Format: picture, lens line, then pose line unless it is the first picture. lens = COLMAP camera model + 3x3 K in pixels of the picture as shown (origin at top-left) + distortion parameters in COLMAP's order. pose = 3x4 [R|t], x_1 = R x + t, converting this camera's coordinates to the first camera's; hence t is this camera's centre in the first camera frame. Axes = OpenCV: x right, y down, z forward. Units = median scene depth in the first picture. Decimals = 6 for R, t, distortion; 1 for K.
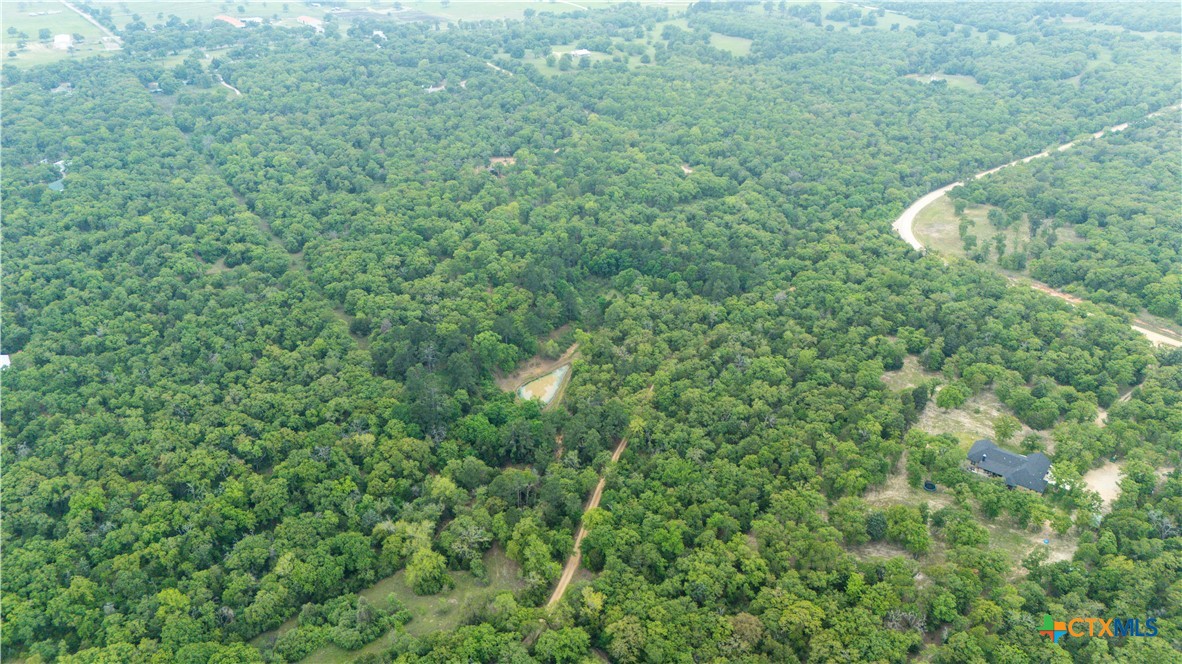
lens RADIAL K [[866.1, 0, 591.0], [0, 866.1, 332.0], [0, 0, 1]] dist [0.070206, -0.076437]
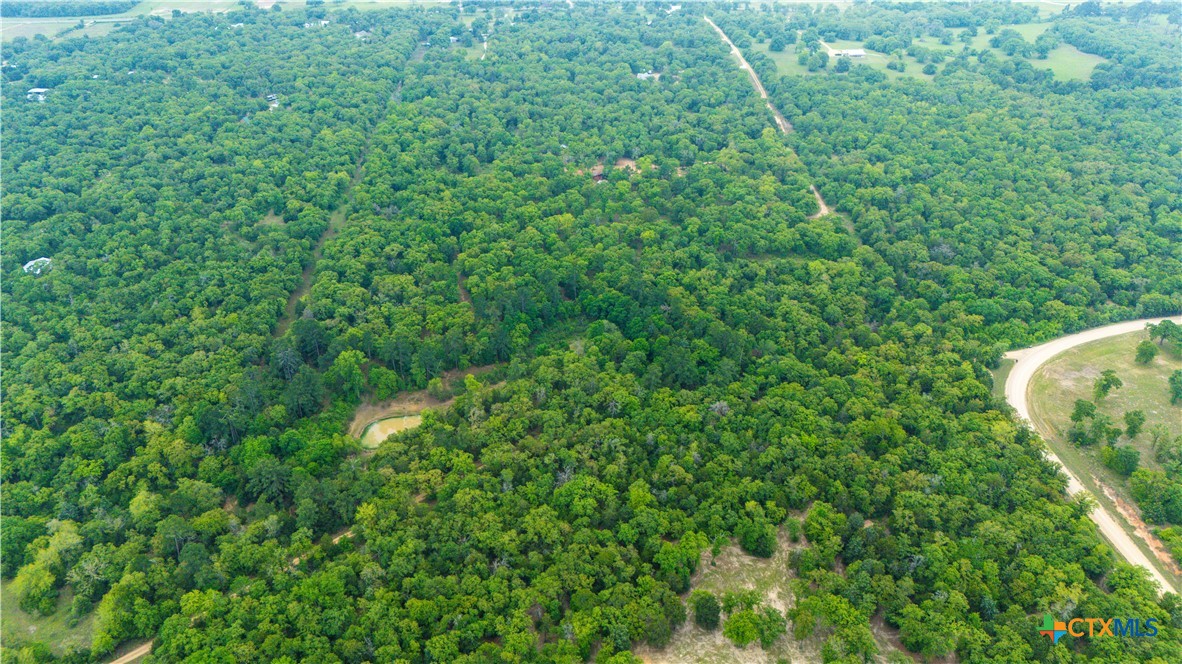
lens RADIAL K [[866.1, 0, 591.0], [0, 866.1, 332.0], [0, 0, 1]] dist [0.070206, -0.076437]
pose [[0.860854, 0.258451, -0.438330, 0.349784], [-0.243942, 0.965582, 0.090245, -0.116568], [0.446568, 0.029239, 0.894272, 0.209506]]
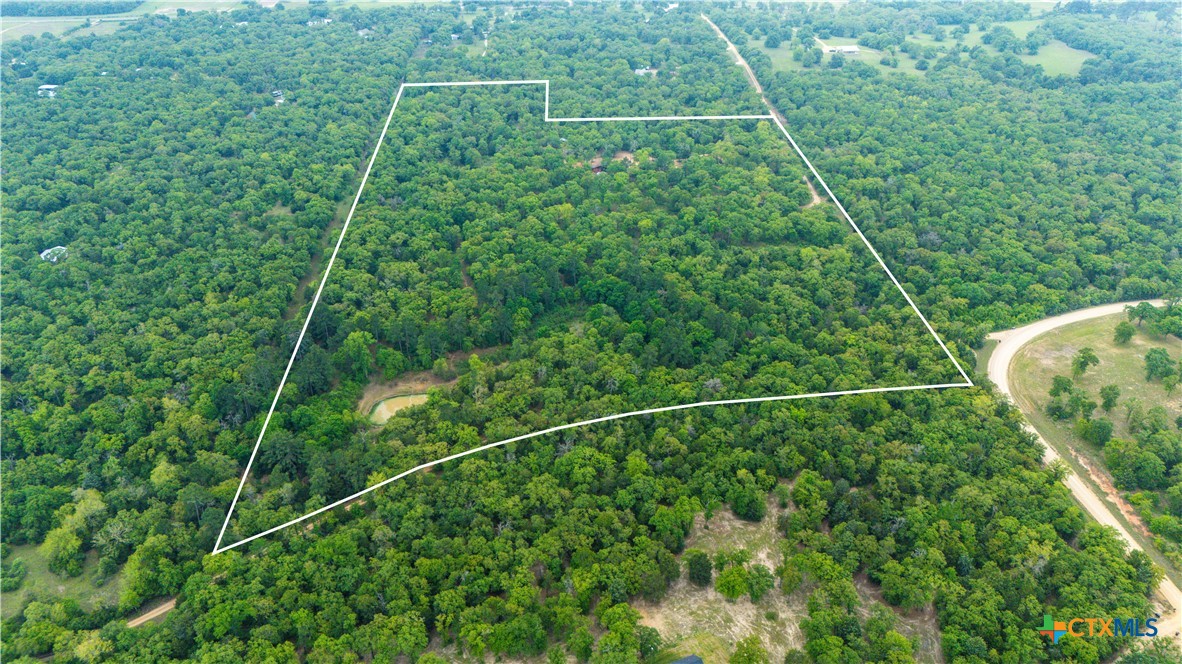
lens RADIAL K [[866.1, 0, 591.0], [0, 866.1, 332.0], [0, 0, 1]] dist [0.070206, -0.076437]
pose [[0.861501, 0.256655, -0.438114, 0.365661], [-0.242320, 0.966065, 0.089445, -0.104551], [0.446203, 0.029107, 0.894458, 0.186331]]
